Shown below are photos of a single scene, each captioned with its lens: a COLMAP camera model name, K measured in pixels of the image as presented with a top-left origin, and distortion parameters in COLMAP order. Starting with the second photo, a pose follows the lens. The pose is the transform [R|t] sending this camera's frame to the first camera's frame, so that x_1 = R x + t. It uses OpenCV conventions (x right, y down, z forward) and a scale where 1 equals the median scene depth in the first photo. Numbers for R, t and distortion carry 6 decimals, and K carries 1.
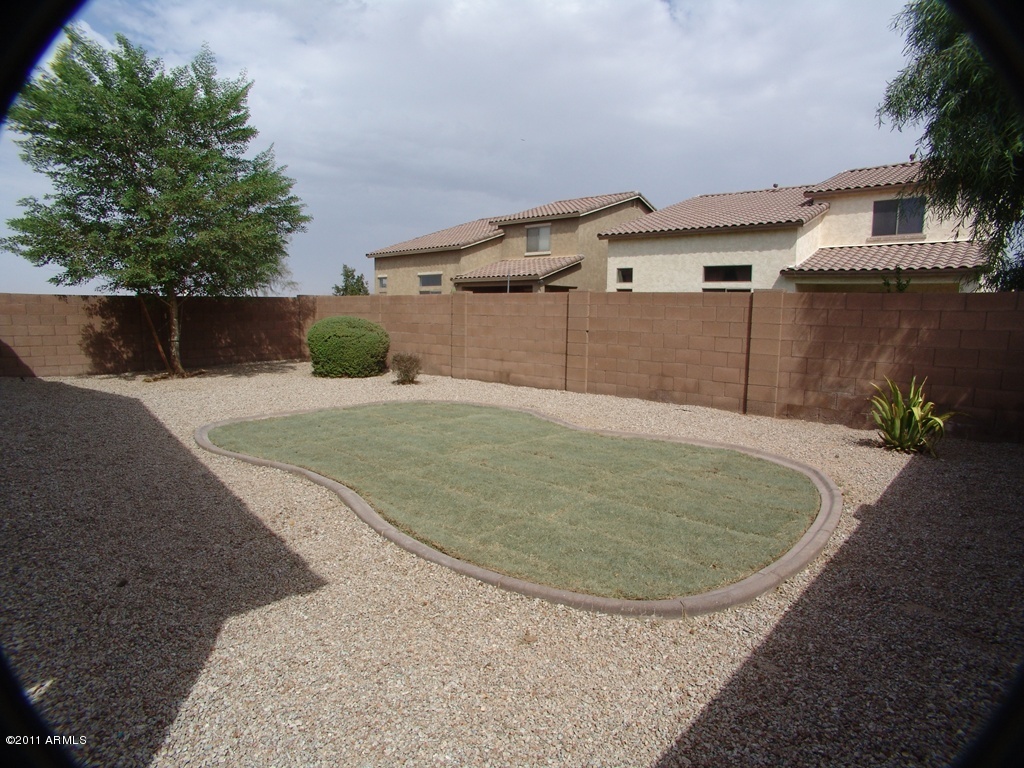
lens RADIAL K [[587.1, 0, 516.7], [0, 587.1, 391.3], [0, 0, 1]] dist [-0.186310, 0.129454]
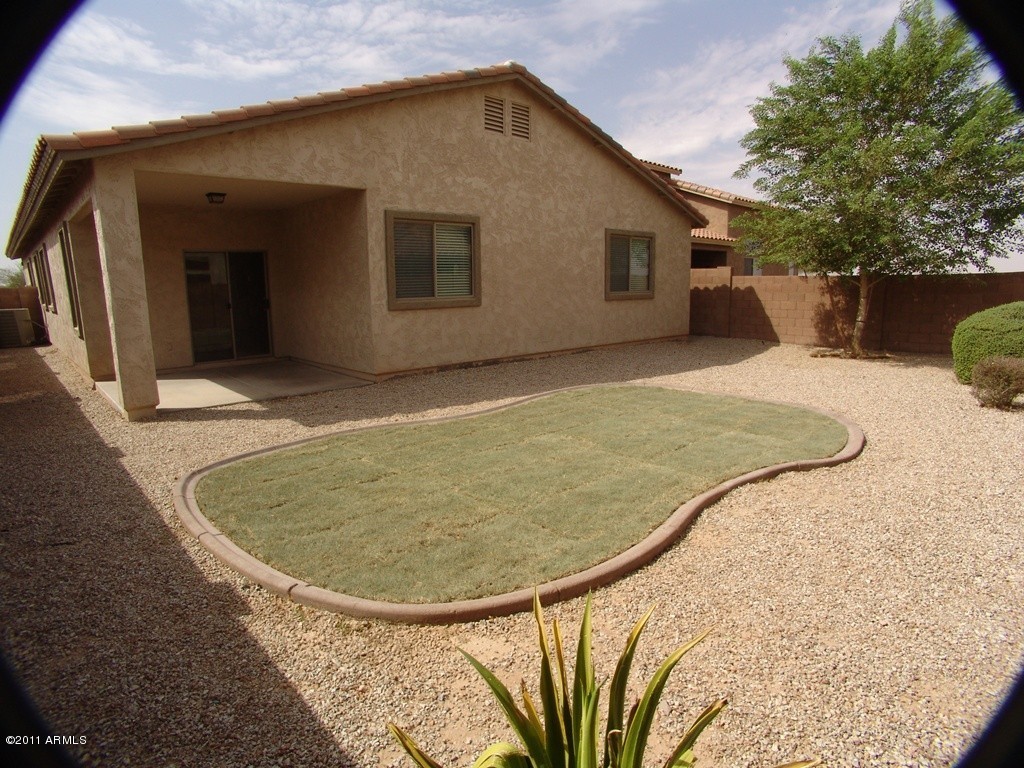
lens RADIAL K [[587.1, 0, 516.7], [0, 587.1, 391.3], [0, 0, 1]] dist [-0.186310, 0.129454]
pose [[-0.063800, 0.166606, -0.983957, 0.420250], [-0.133638, 0.975659, 0.173866, -0.059302], [0.988974, 0.142587, -0.039982, 0.456382]]
